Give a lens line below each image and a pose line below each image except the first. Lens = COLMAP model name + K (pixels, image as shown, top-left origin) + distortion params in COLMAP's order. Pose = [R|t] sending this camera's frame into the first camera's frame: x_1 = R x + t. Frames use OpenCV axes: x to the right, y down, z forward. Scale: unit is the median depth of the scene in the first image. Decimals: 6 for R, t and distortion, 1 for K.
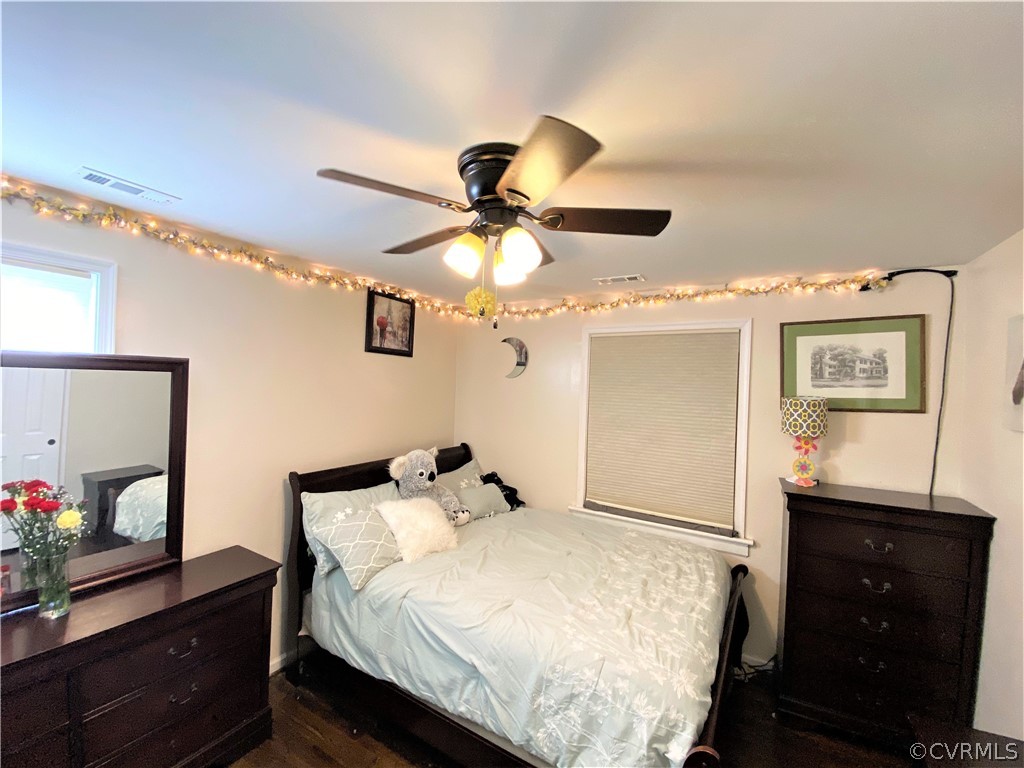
lens RADIAL K [[414.2, 0, 508.4], [0, 414.2, 384.7], [0, 0, 1]] dist [0.038112, -0.028623]
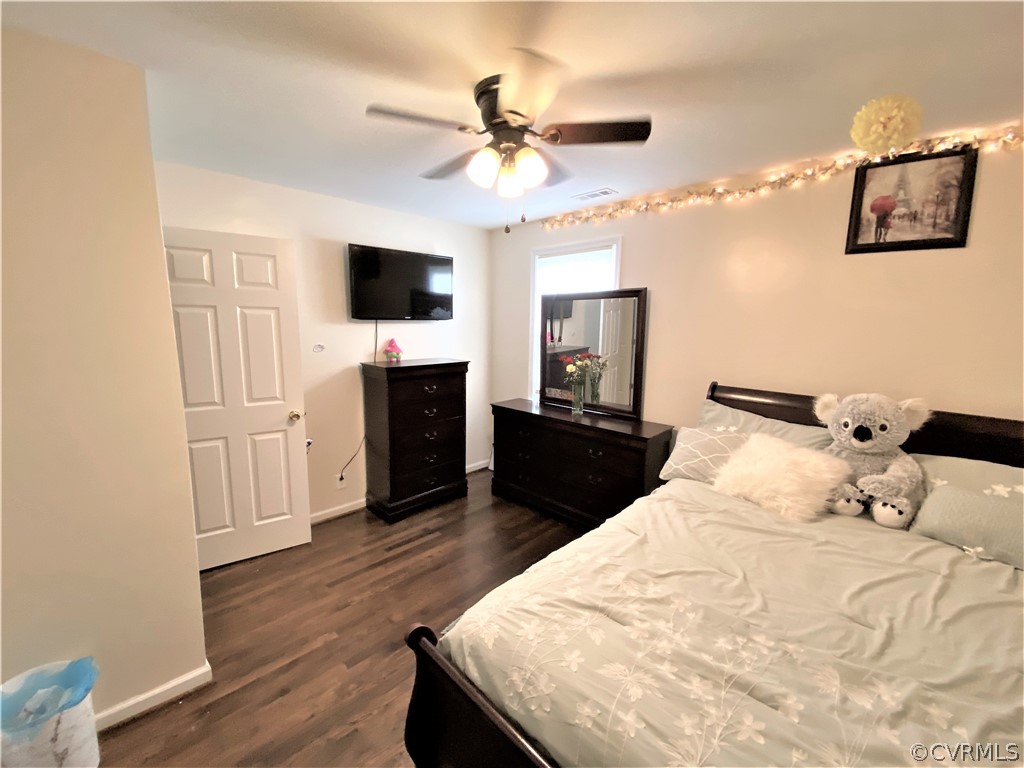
lens RADIAL K [[414.2, 0, 508.4], [0, 414.2, 384.7], [0, 0, 1]] dist [0.038112, -0.028623]
pose [[-0.250036, 0.106867, -0.962321, 0.565524], [-0.028699, 0.992636, 0.117690, 0.083291], [0.967811, 0.057044, -0.245128, 0.612778]]
